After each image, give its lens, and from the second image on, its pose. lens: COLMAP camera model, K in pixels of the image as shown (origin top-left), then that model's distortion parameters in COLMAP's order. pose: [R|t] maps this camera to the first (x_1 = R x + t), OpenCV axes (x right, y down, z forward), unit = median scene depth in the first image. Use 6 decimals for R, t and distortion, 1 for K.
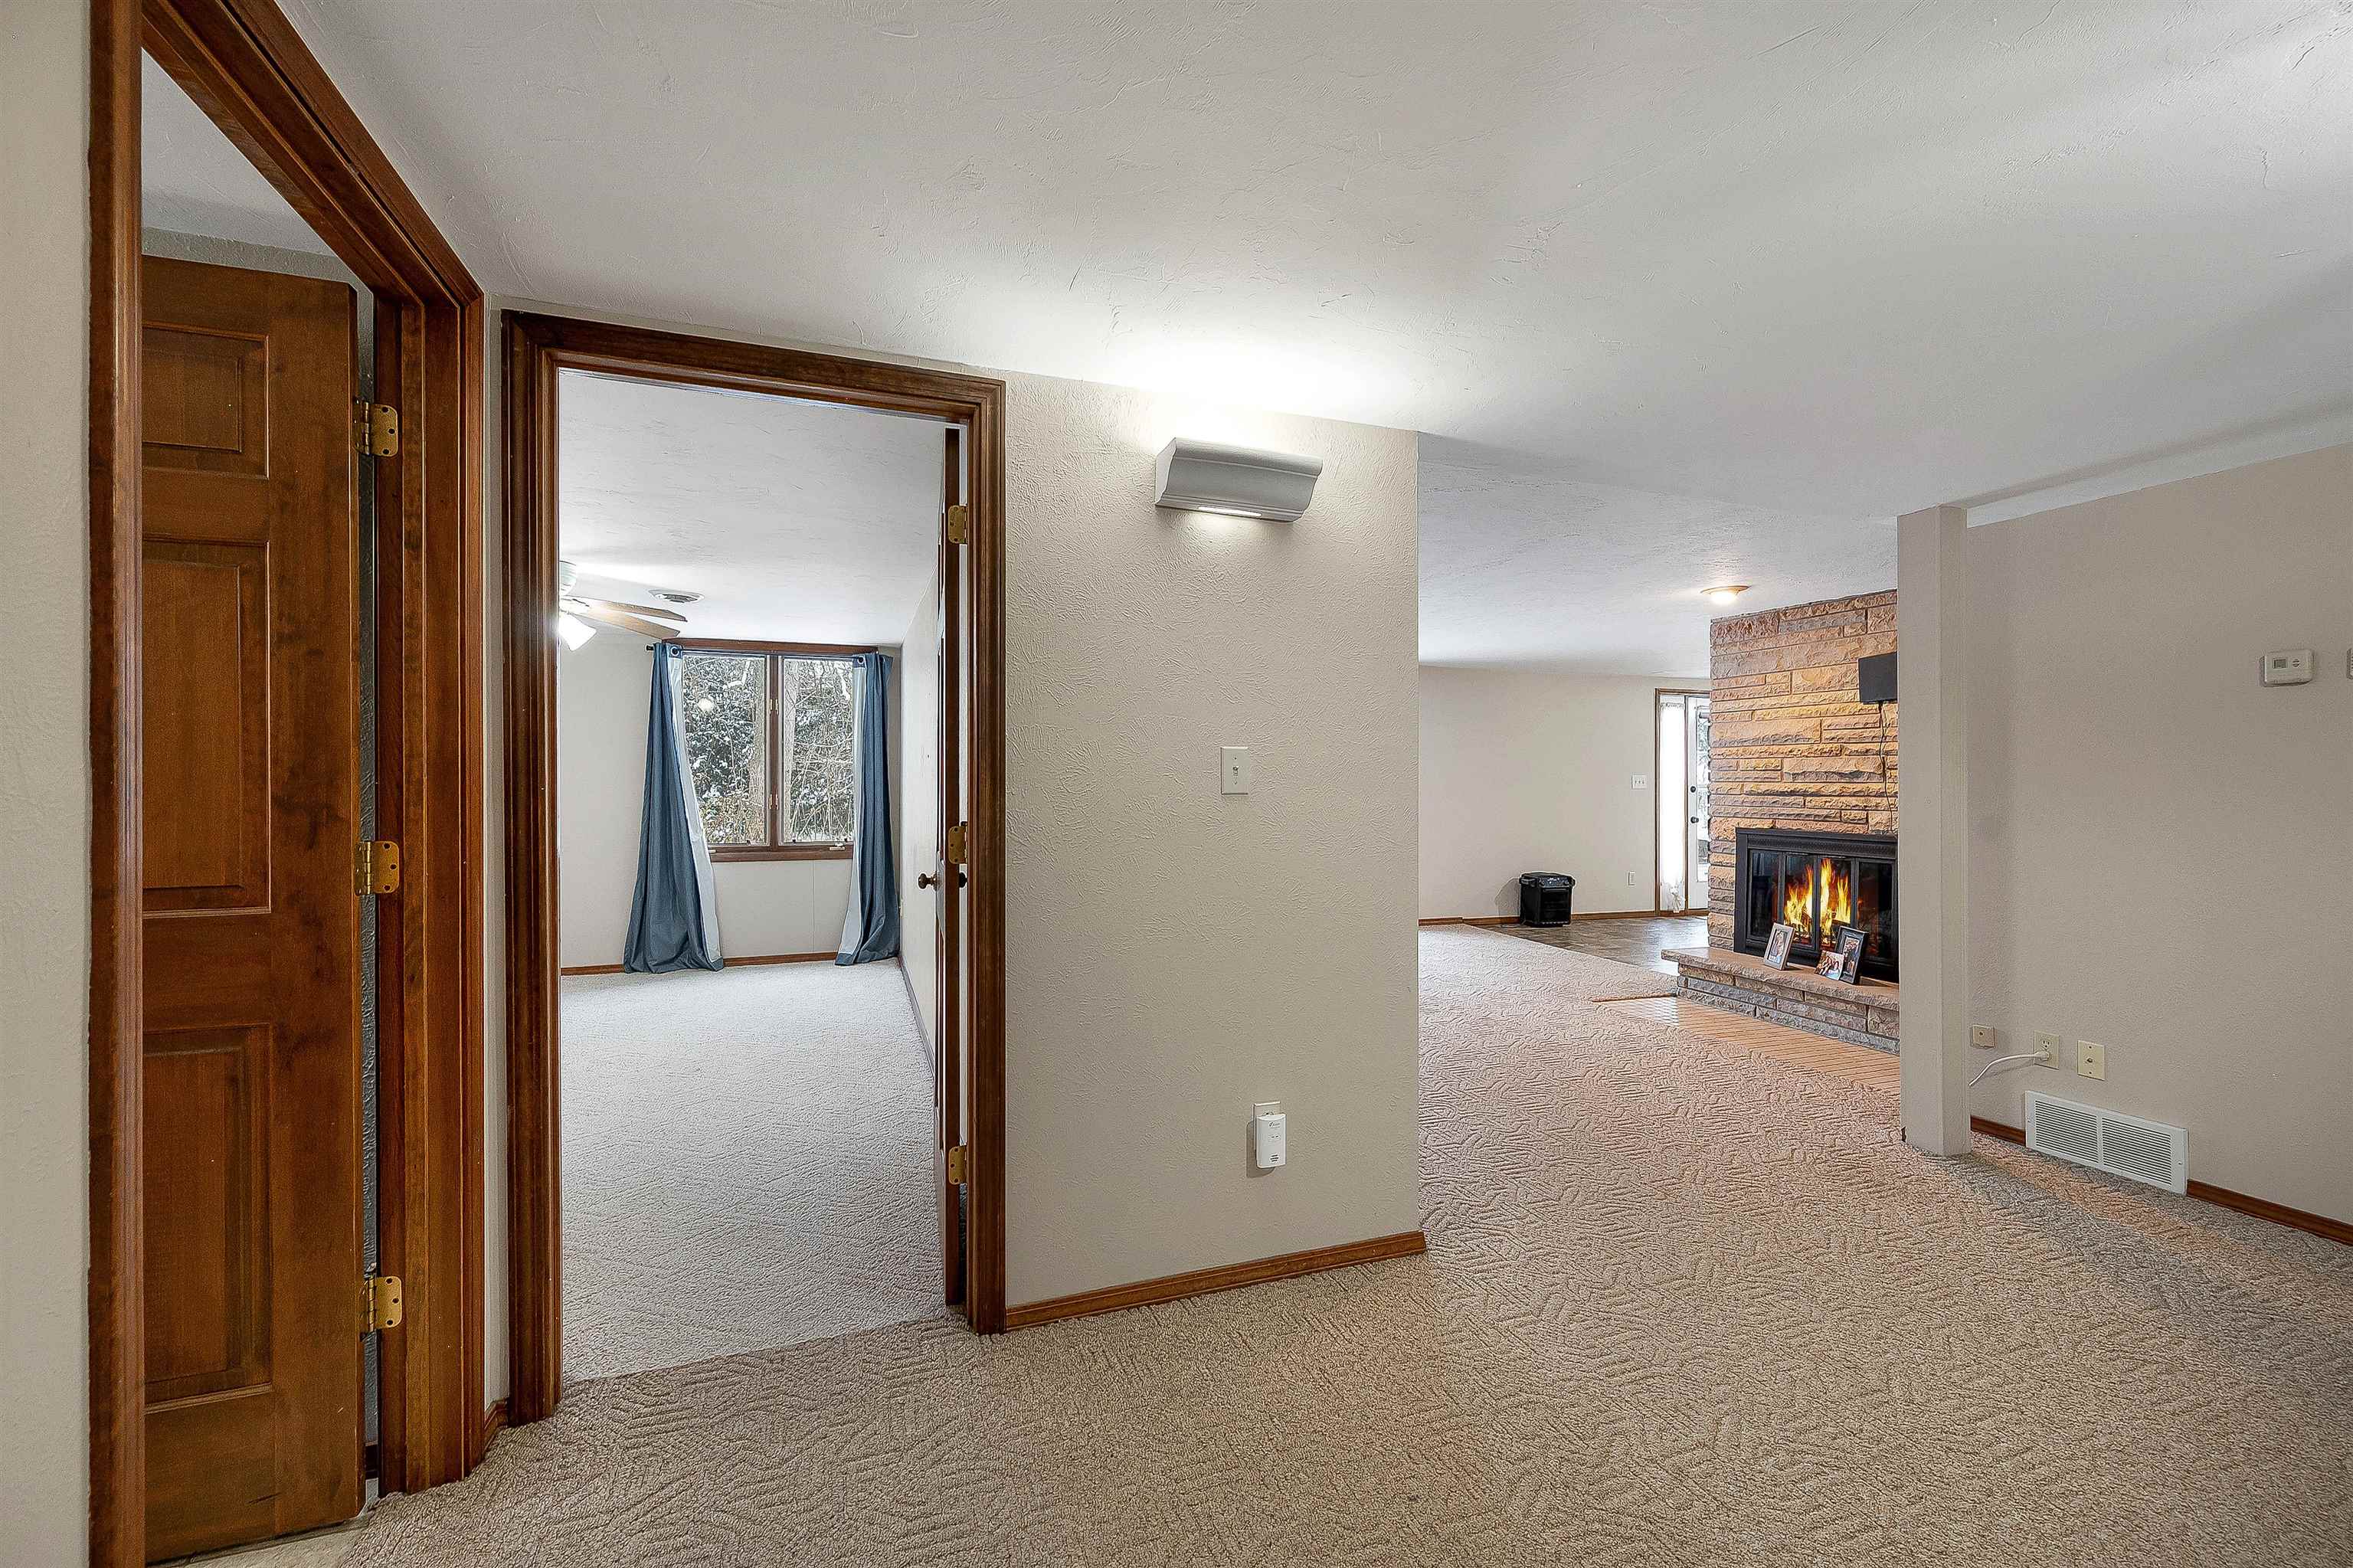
lens RADIAL K [[954.7, 0, 1178.6], [0, 954.7, 787.9], [0, 0, 1]] dist [-0.001389, 0.000371]
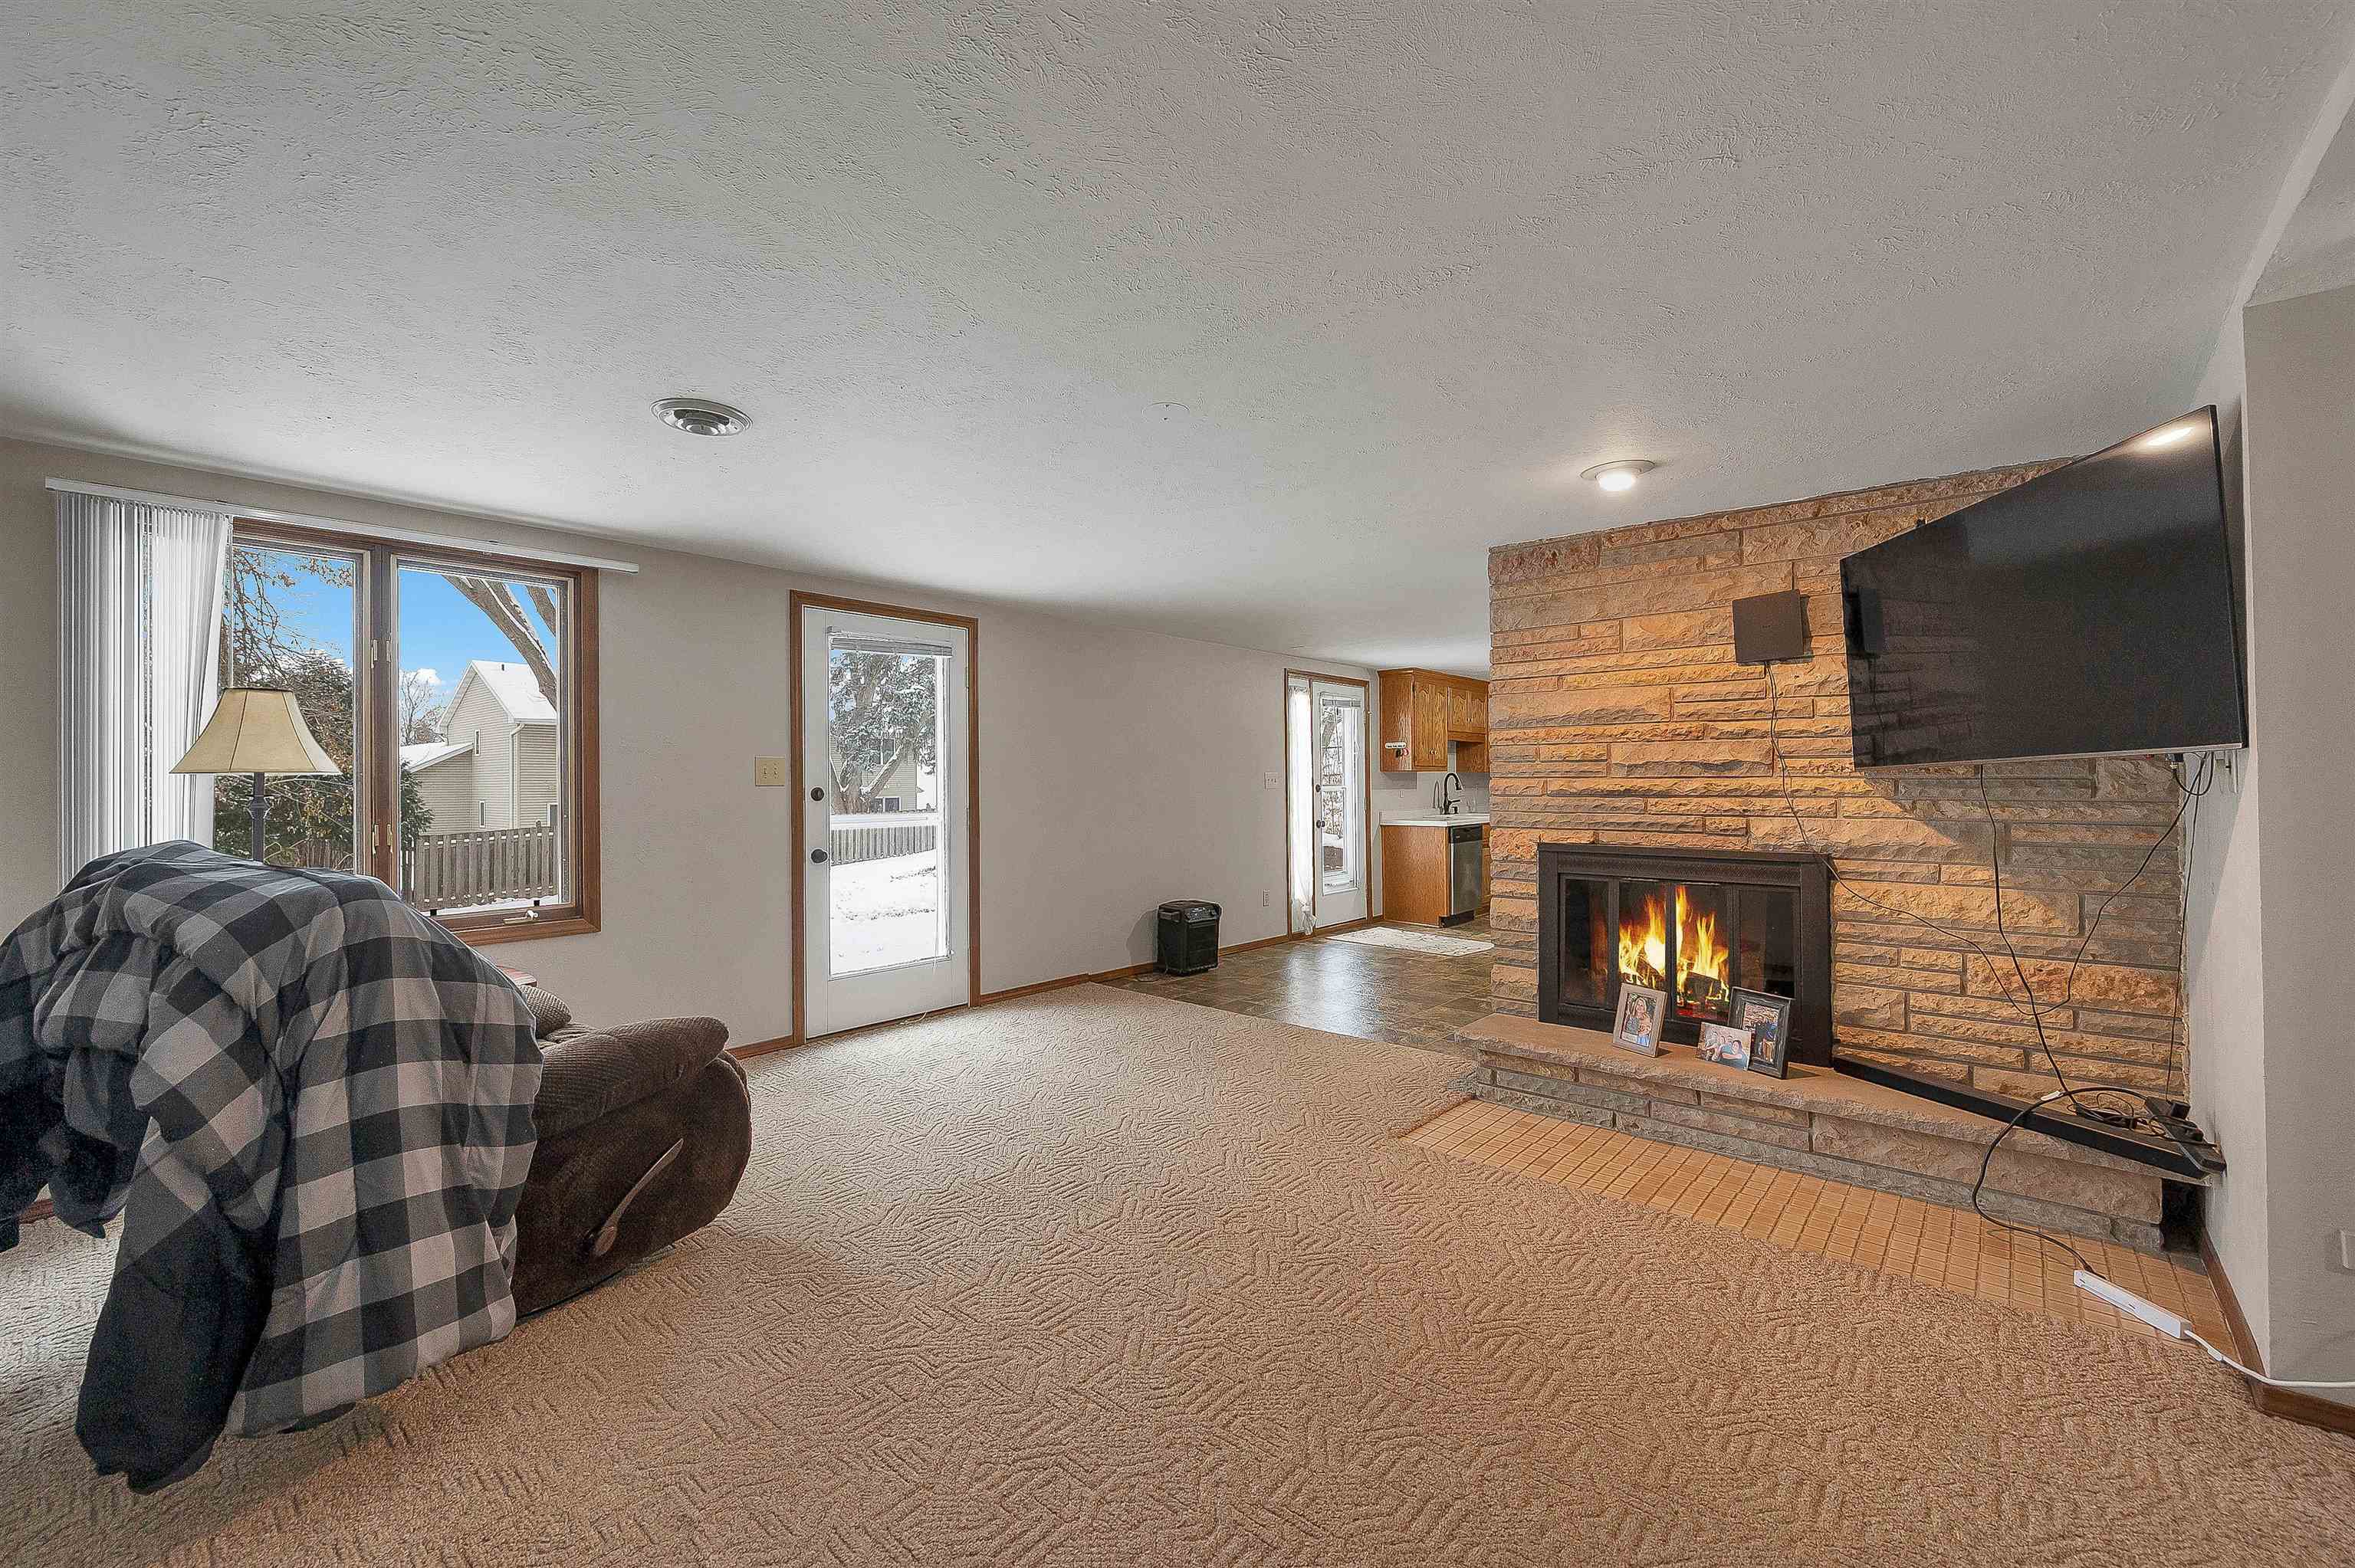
lens RADIAL K [[955.3, 0, 1167.2], [0, 955.3, 778.3], [0, 0, 1]] dist [-0.001389, 0.000371]
pose [[0.875058, -0.007288, 0.483963, 0.007870], [0.012779, 0.999886, -0.008050, -0.003843], [-0.483849, 0.013228, 0.875051, 0.519618]]
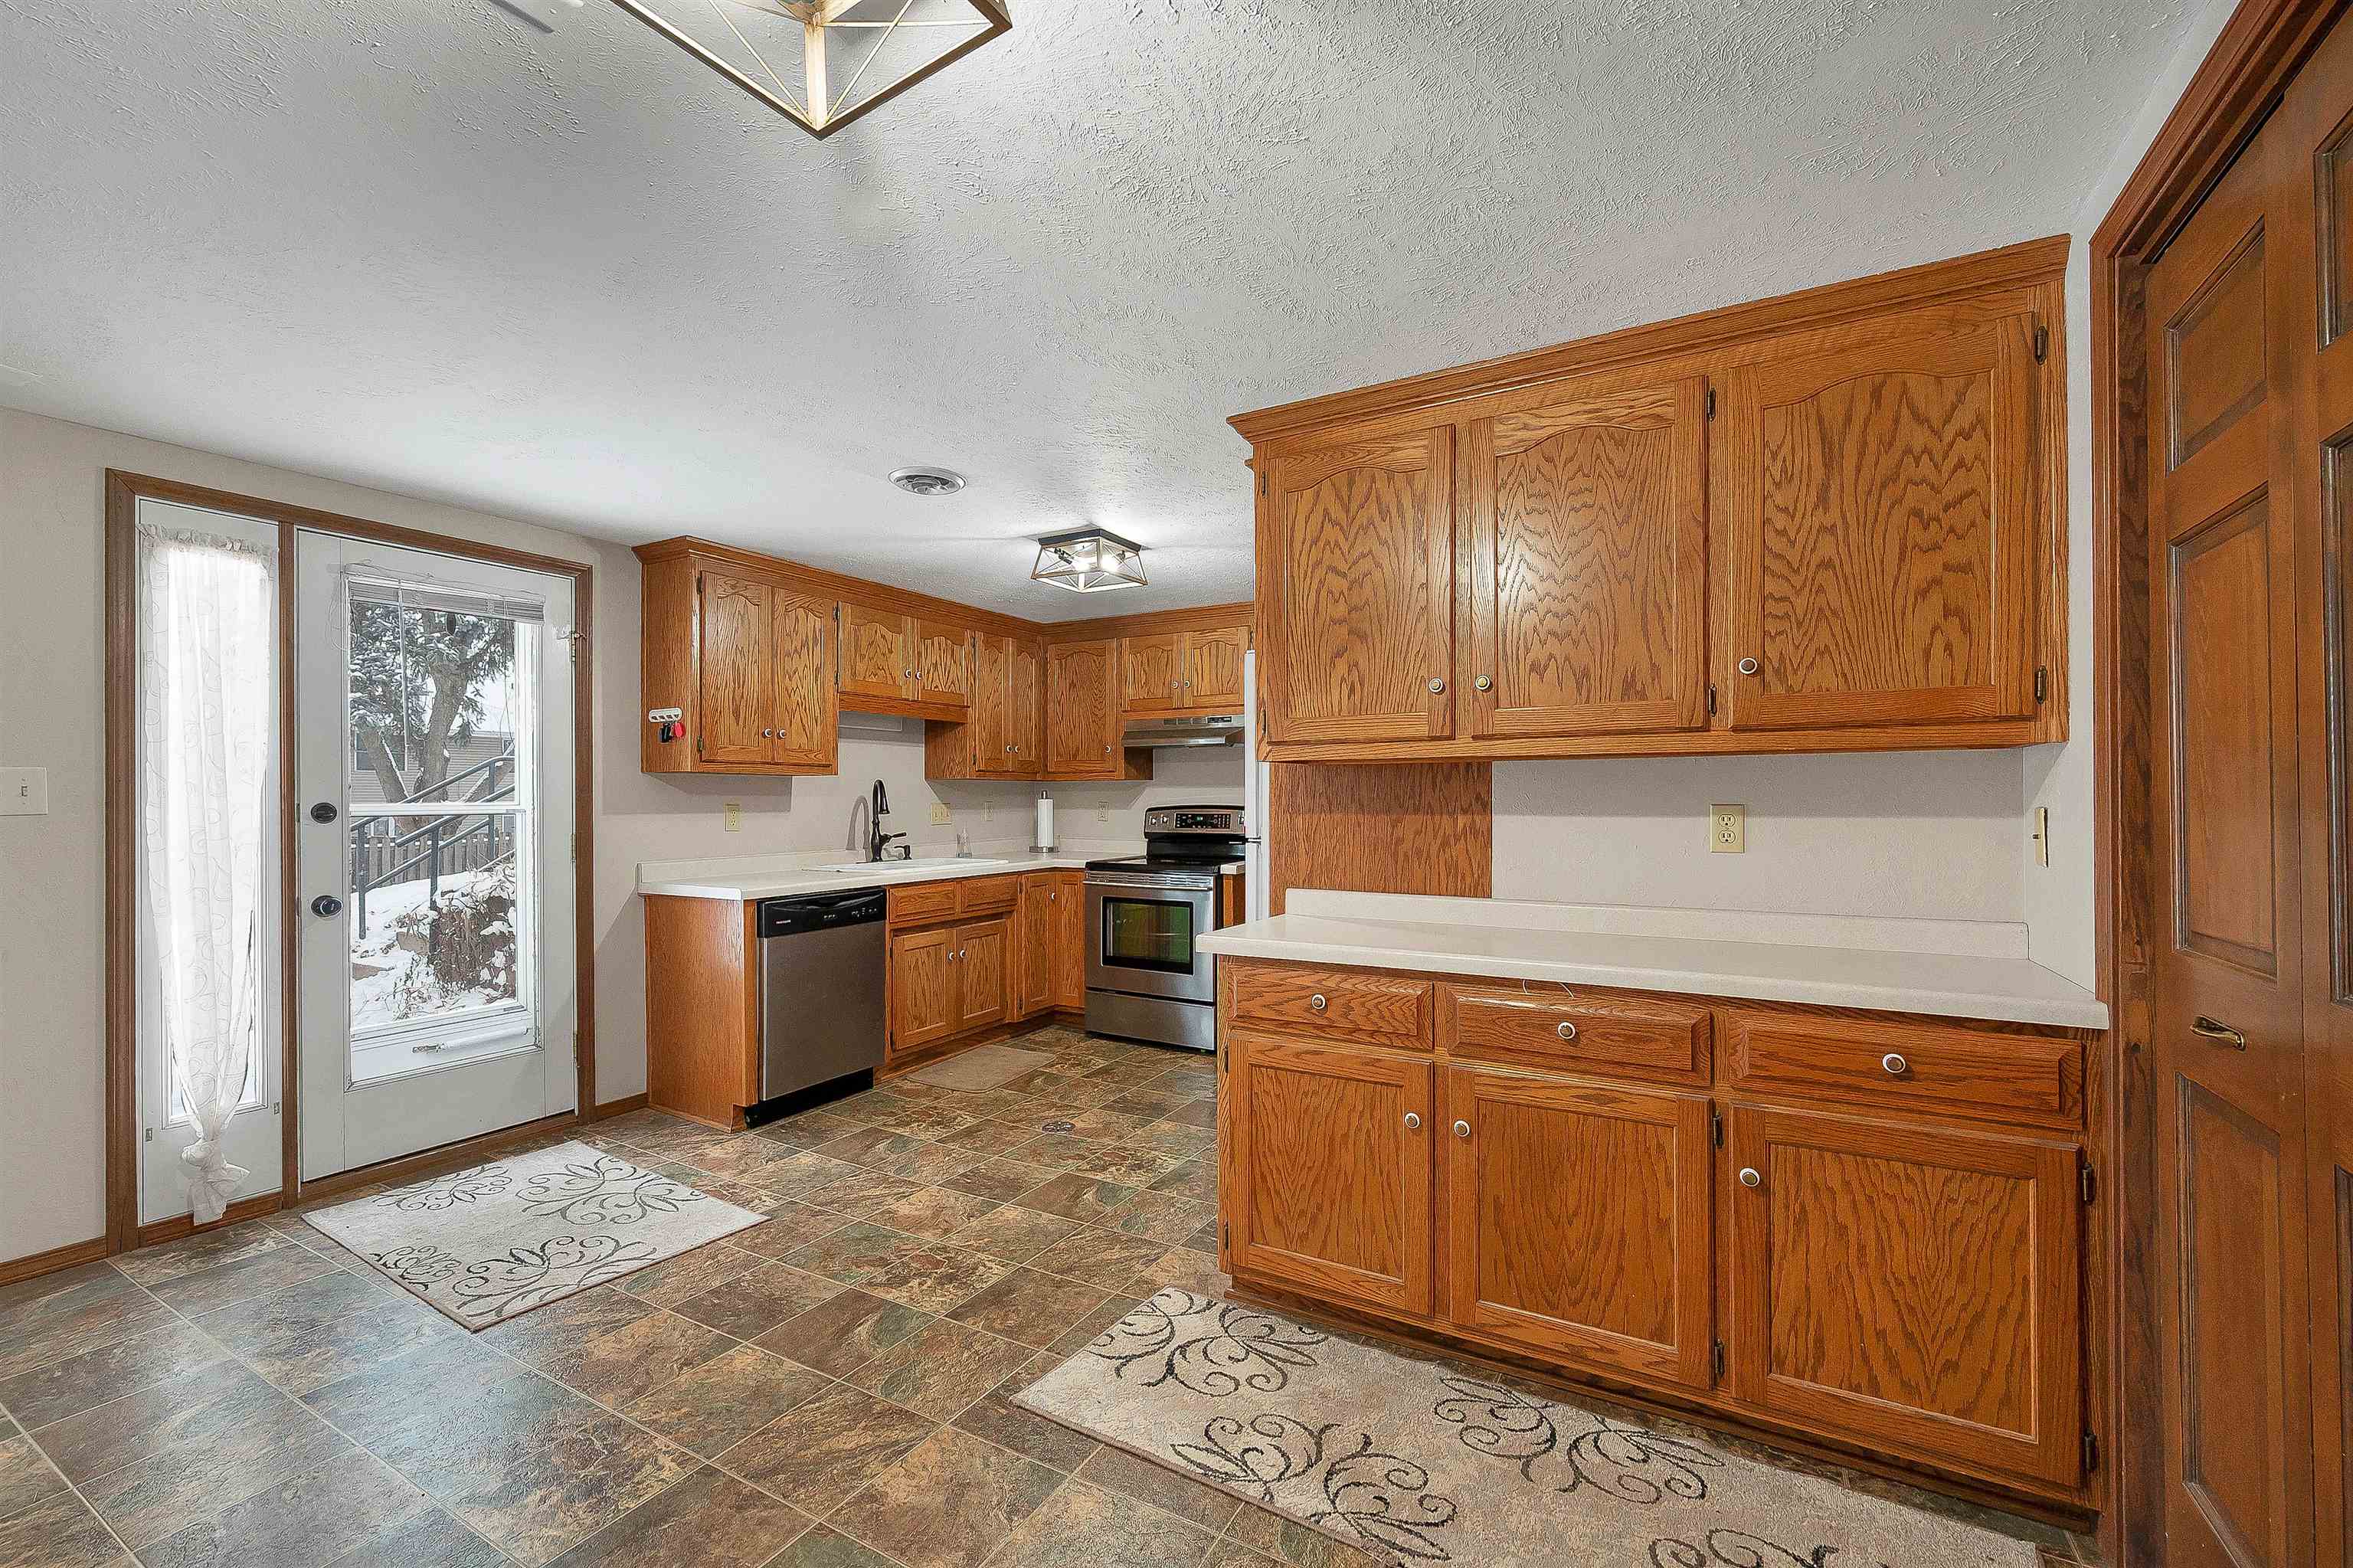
lens RADIAL K [[954.7, 0, 1193.5], [0, 954.7, 799.8], [0, 0, 1]] dist [-0.001389, 0.000371]
pose [[0.748744, -0.007661, 0.662815, 0.903601], [0.010411, 0.999946, -0.000203, -0.000041], [-0.662777, 0.007052, 0.748783, 0.919977]]
